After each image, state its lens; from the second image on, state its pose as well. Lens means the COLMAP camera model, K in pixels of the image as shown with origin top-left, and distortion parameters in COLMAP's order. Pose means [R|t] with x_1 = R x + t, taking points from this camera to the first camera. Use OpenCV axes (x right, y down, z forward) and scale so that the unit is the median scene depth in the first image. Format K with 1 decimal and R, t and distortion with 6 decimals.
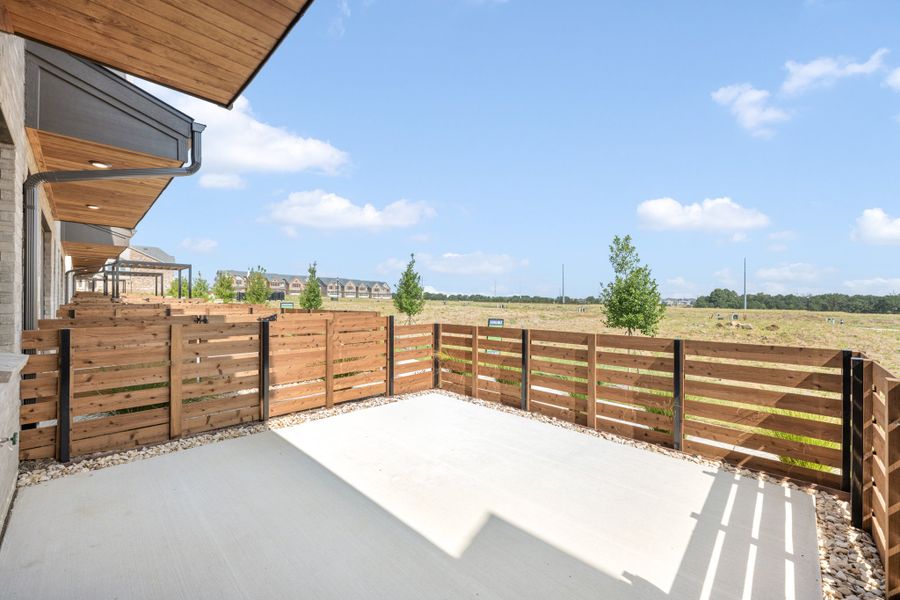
lens RADIAL K [[360.4, 0, 450.8], [0, 360.4, 297.4], [0, 0, 1]] dist [0.001173, -0.000146]
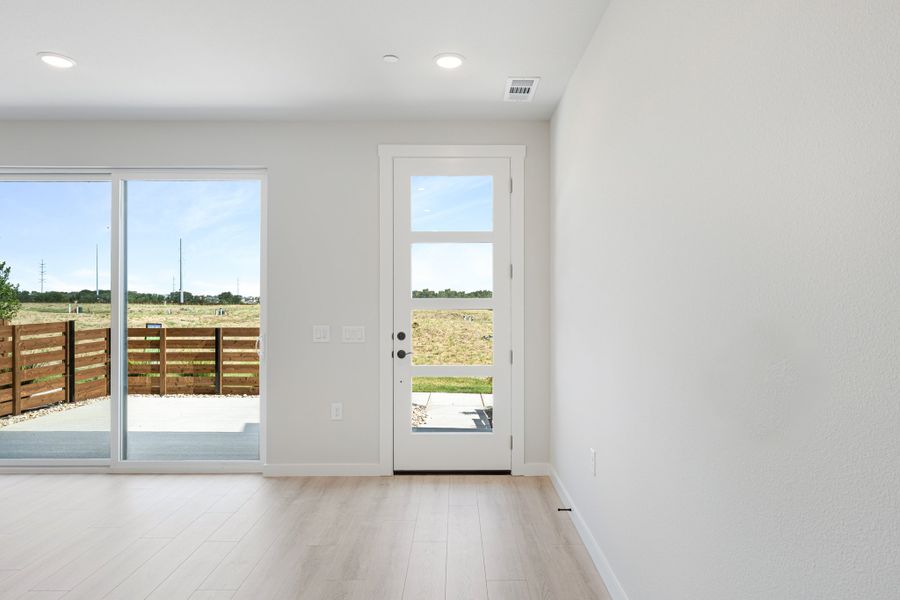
lens RADIAL K [[564.0, 0, 465.9], [0, 564.0, 300.1], [0, 0, 1]] dist [0.000229, -0.001321]
pose [[0.713352, -0.004607, 0.700790, -0.485964], [-0.003919, 0.999937, 0.010564, -0.026028], [-0.700794, -0.010282, 0.713289, -0.859966]]
